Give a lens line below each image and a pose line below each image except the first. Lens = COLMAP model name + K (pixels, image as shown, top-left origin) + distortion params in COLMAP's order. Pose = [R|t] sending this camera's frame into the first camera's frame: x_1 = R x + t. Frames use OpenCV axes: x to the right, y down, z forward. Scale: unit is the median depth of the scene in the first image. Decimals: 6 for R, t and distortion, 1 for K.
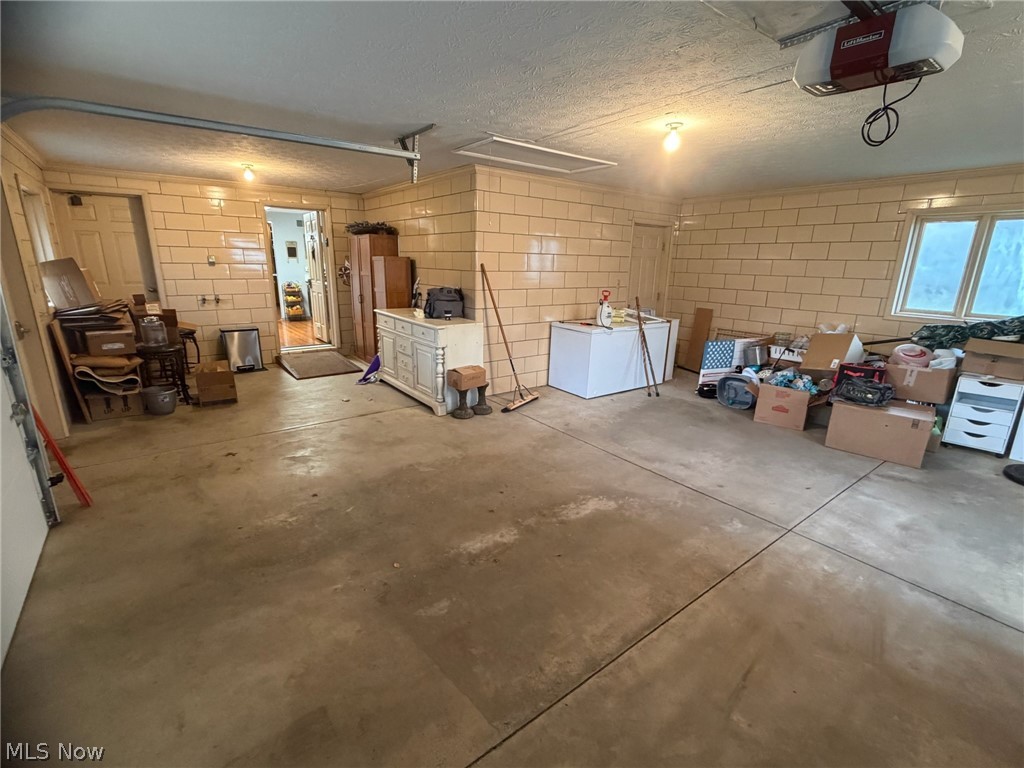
lens RADIAL K [[460.2, 0, 514.1], [0, 460.2, 388.5], [0, 0, 1]] dist [-0.001168, 0.000058]
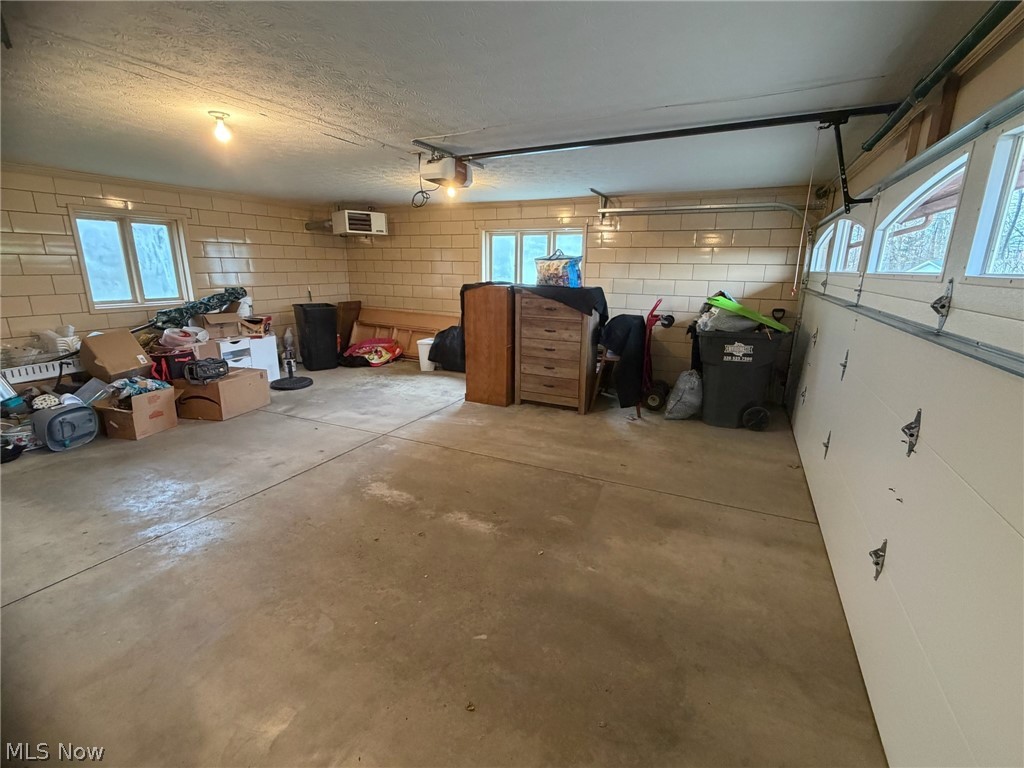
lens RADIAL K [[460.2, 0, 515.6], [0, 460.2, 382.2], [0, 0, 1]] dist [-0.001168, 0.000058]
pose [[-0.449079, -0.242112, 0.860064, -0.820766], [0.218184, 0.903731, 0.368328, -0.301133], [-0.866443, 0.353061, -0.353022, 0.997681]]
